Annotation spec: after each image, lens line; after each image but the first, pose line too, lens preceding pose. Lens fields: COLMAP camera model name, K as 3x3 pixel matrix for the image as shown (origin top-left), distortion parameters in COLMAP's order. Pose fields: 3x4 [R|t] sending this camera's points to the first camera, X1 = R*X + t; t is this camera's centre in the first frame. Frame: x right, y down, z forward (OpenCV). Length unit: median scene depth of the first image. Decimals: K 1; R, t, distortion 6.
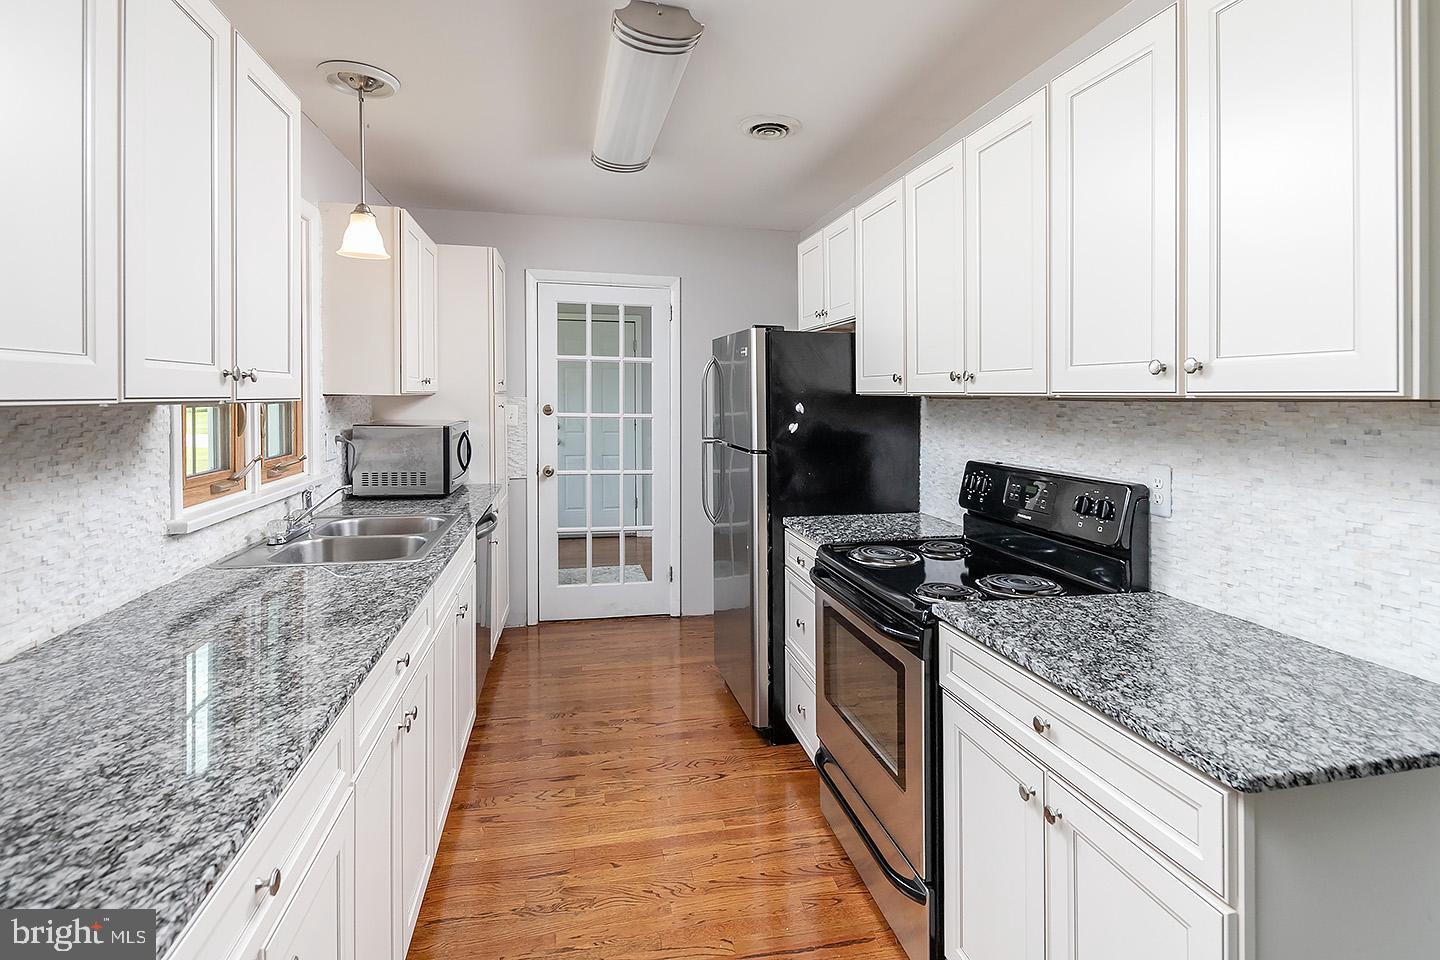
lens RADIAL K [[715.8, 0, 739.0], [0, 715.8, 406.0], [0, 0, 1]] dist [0.018315, -0.010639]
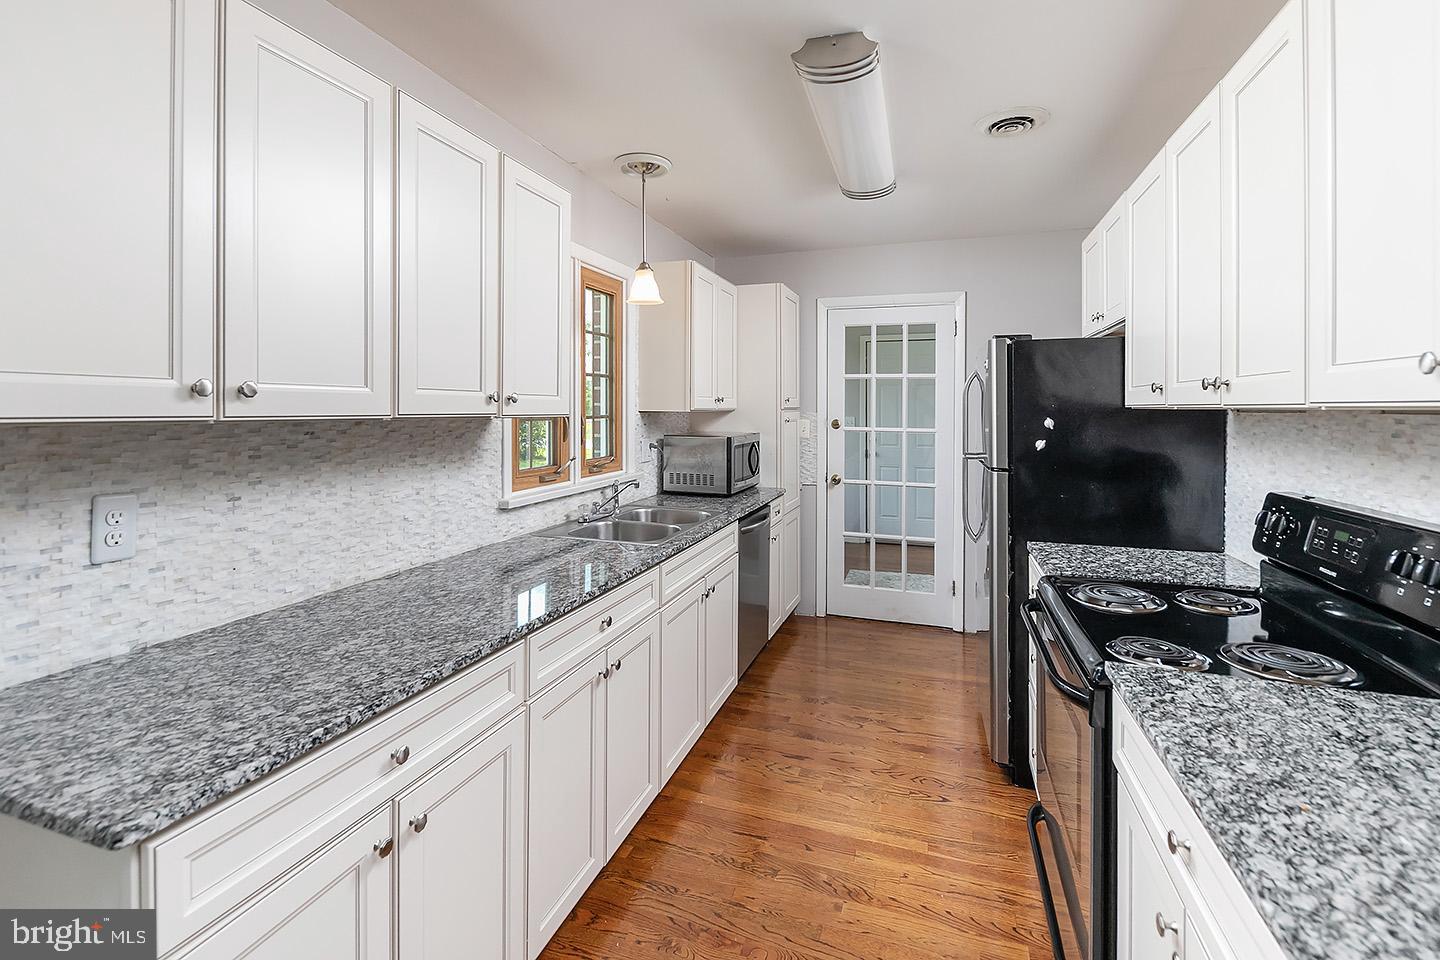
lens RADIAL K [[654.1, 0, 720.3], [0, 654.1, 419.1], [0, 0, 1]] dist [0.017051, -0.007798]
pose [[0.845994, 0.000604, -0.533192, 0.186021], [-0.002039, 0.999996, -0.002102, 0.000127], [0.533189, 0.002866, 0.845992, 0.076416]]
